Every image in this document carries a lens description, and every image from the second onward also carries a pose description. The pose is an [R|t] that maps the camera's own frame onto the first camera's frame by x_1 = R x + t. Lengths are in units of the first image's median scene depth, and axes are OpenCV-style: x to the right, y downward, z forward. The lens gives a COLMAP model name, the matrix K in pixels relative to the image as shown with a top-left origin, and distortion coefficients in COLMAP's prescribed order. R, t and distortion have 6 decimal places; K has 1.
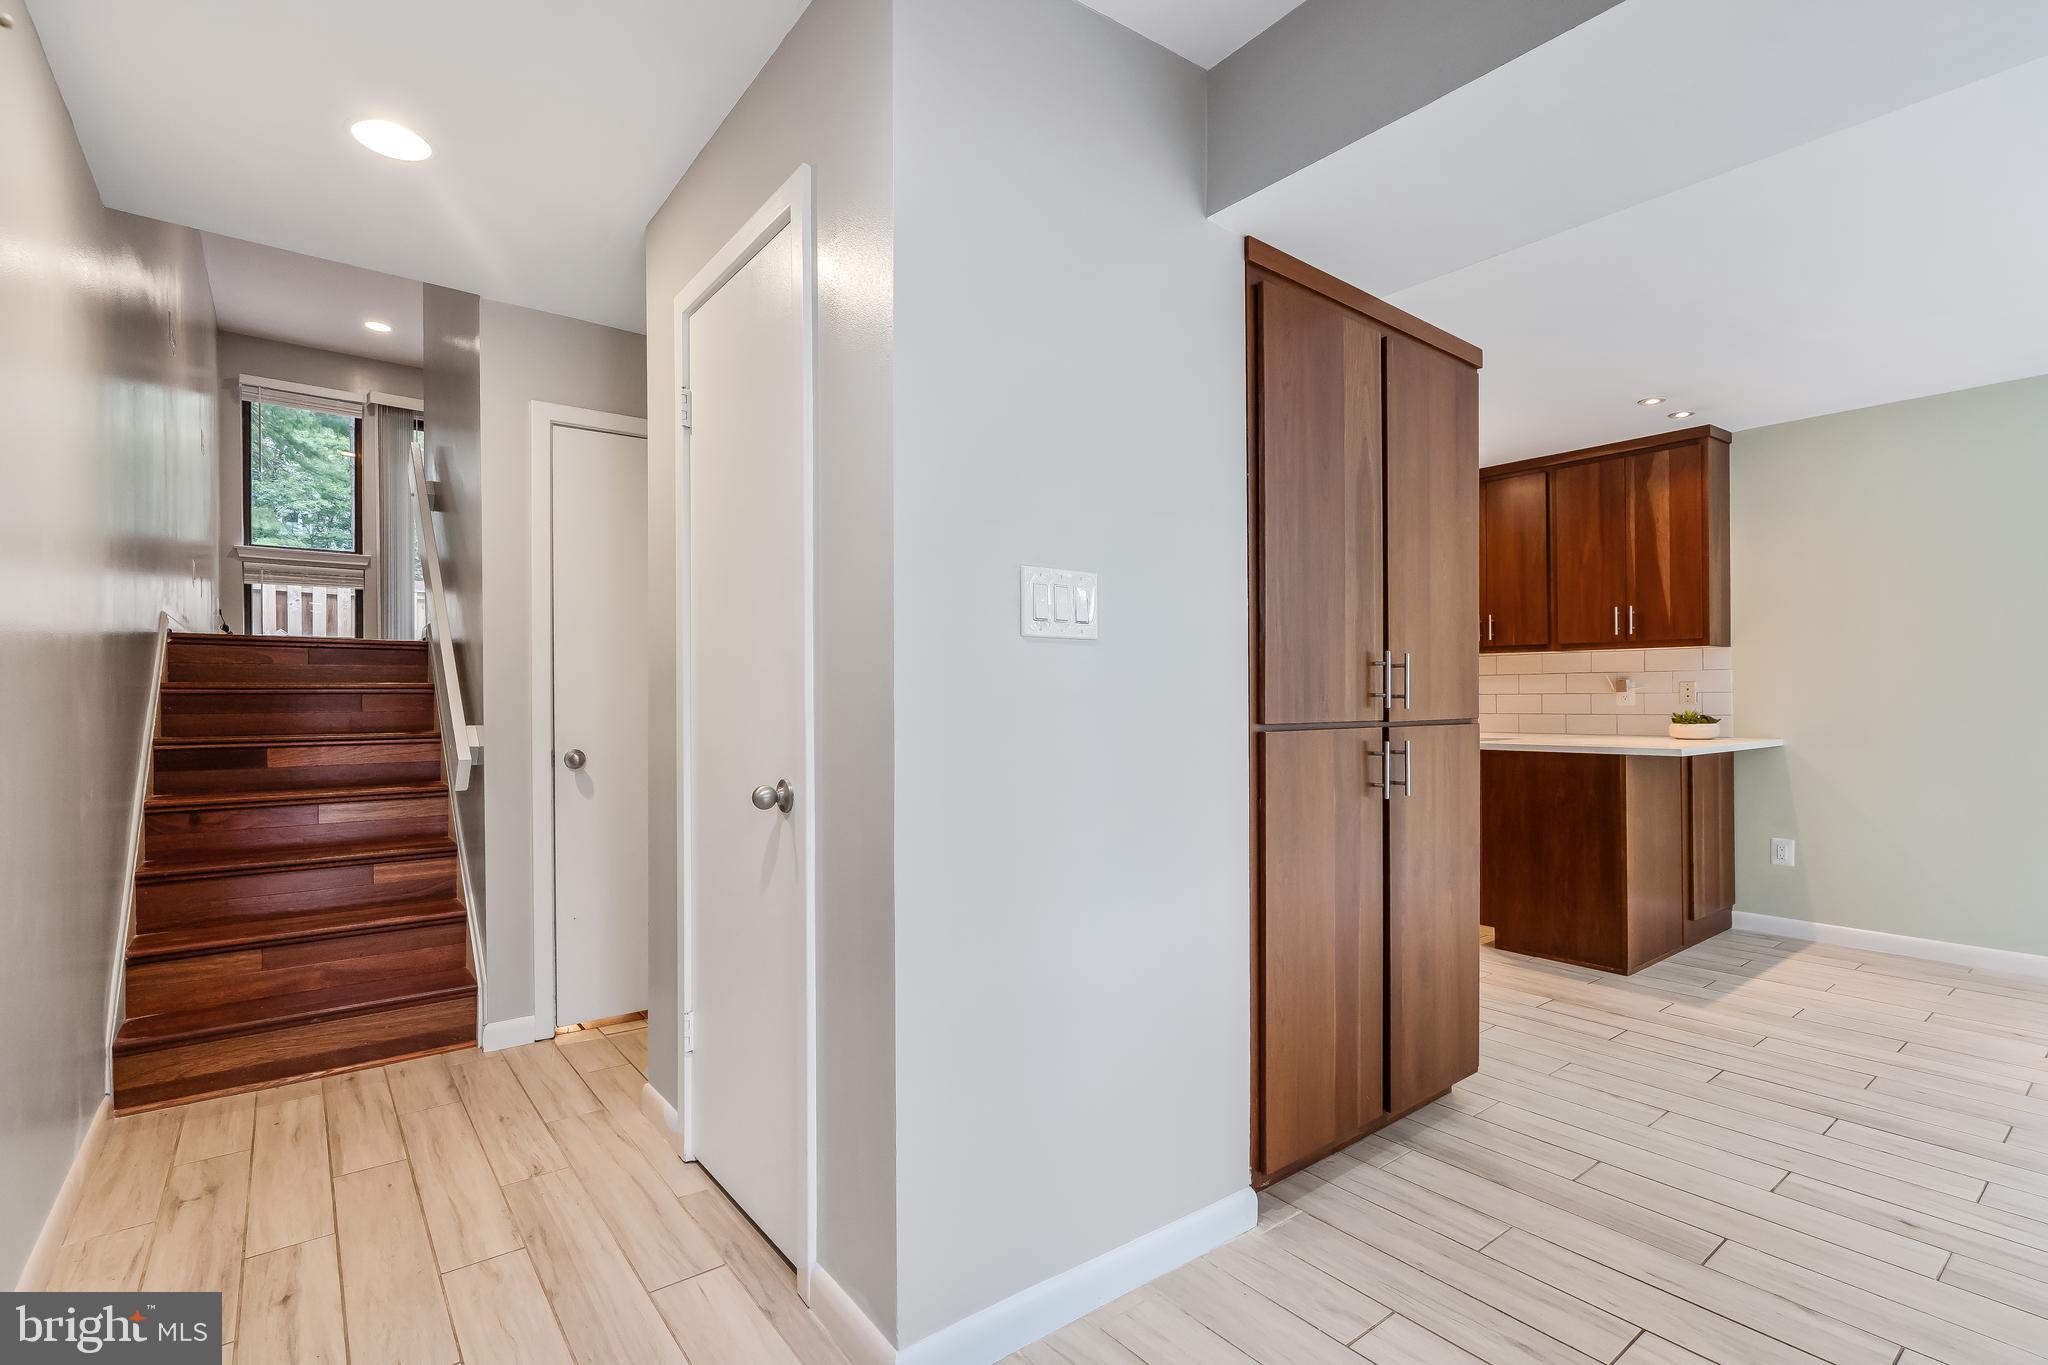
lens RADIAL K [[937.2, 0, 1027.5], [0, 937.2, 692.5], [0, 0, 1]] dist [-0.002879, 0.002517]
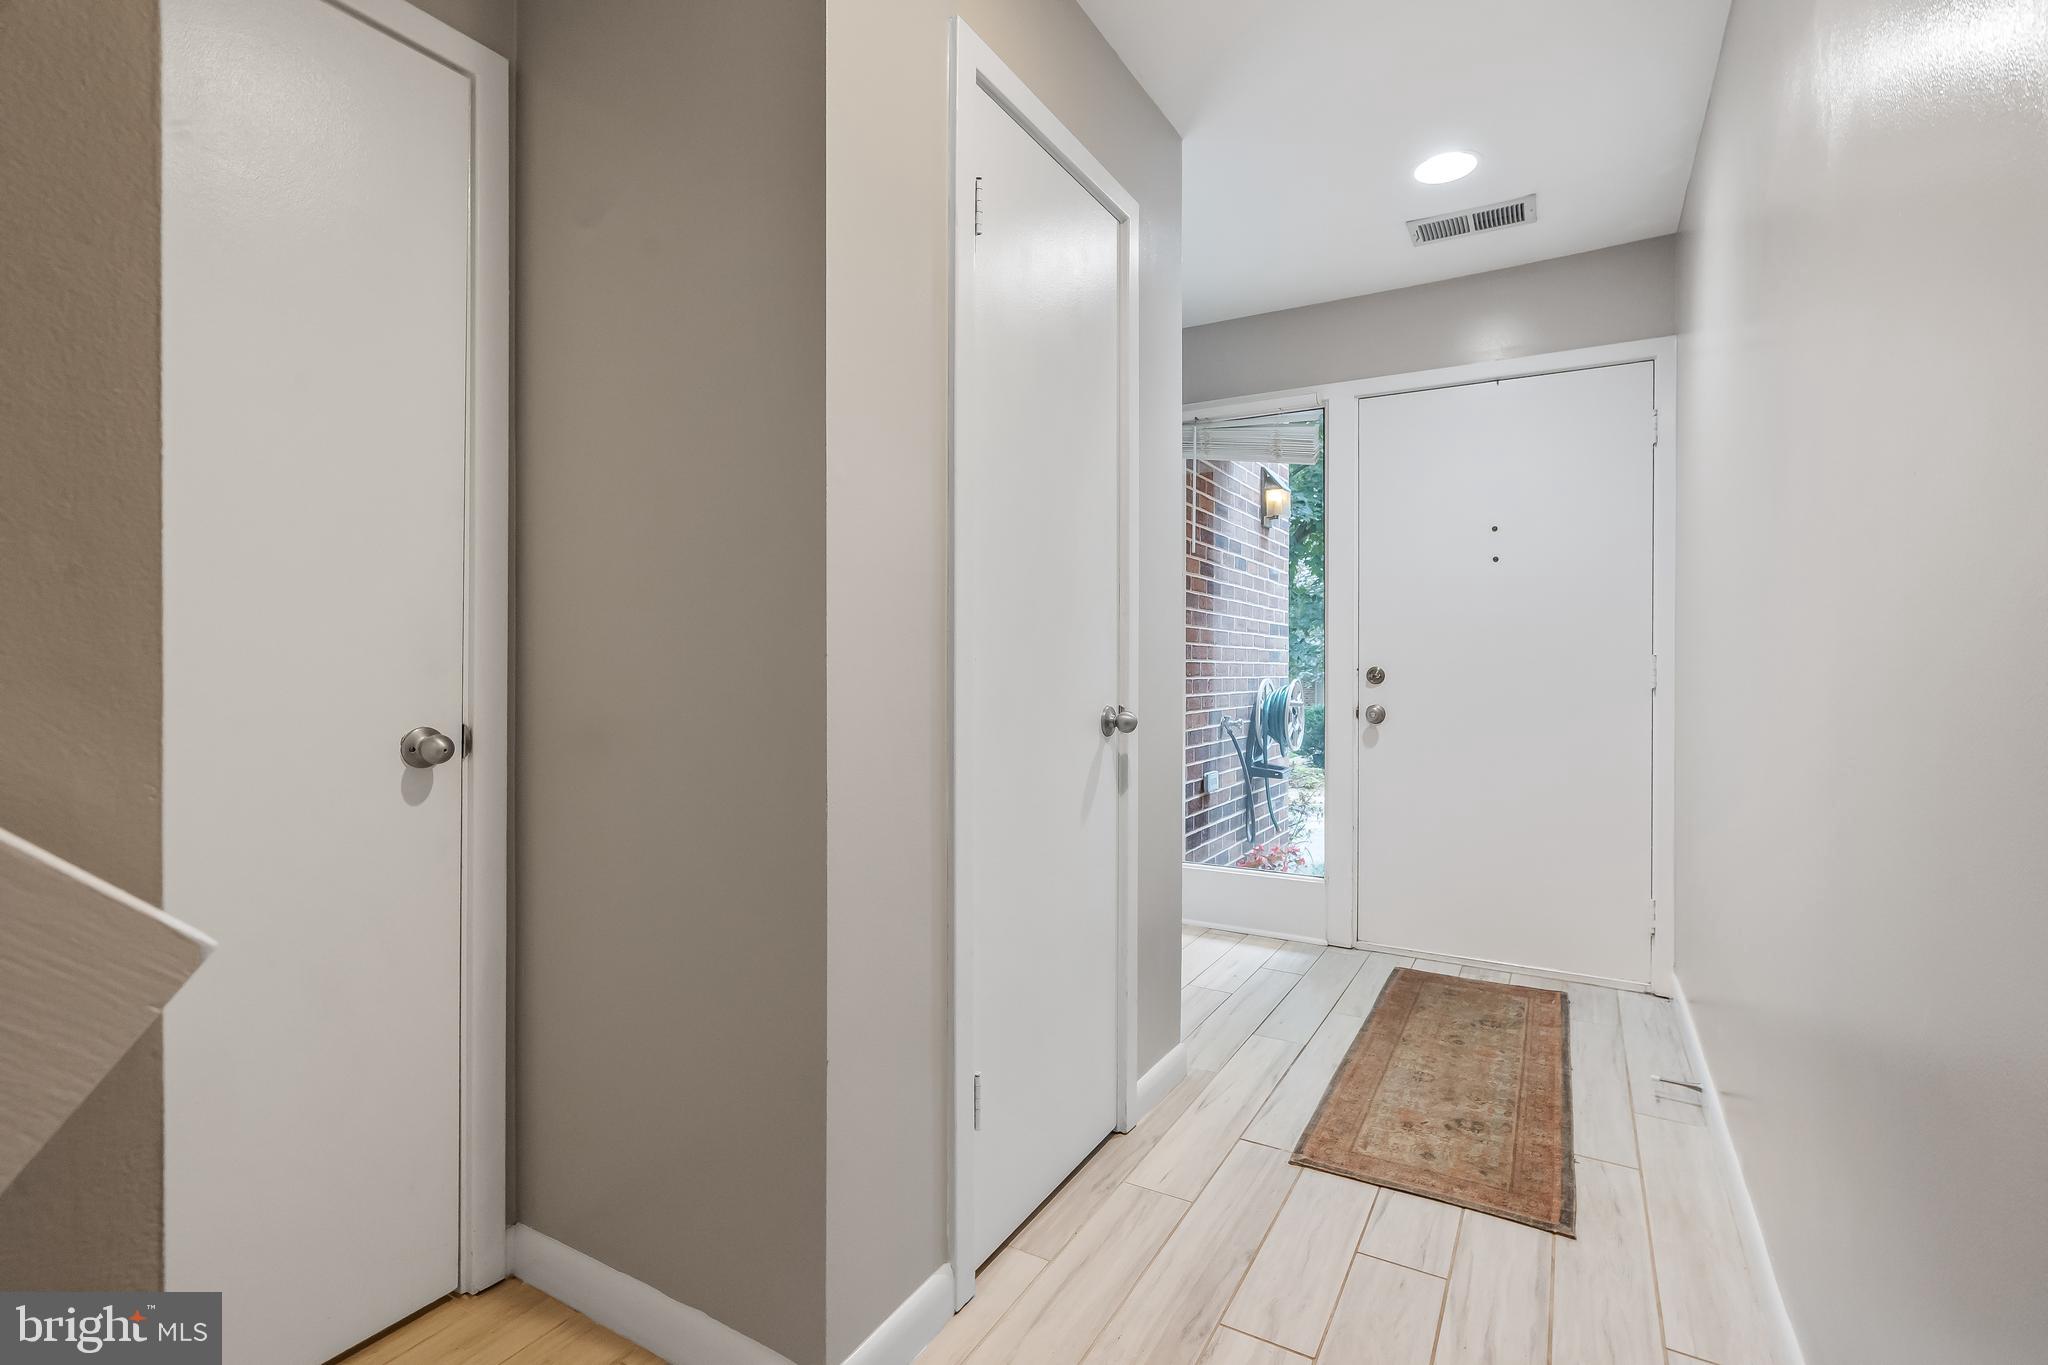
lens RADIAL K [[937.2, 0, 1012.3], [0, 937.2, 674.9], [0, 0, 1]] dist [-0.002879, 0.002517]
pose [[-0.357908, -0.003349, 0.933751, -1.162496], [-0.007086, 0.999975, 0.000871, 0.053209], [-0.933730, -0.006305, -0.357923, 1.398975]]
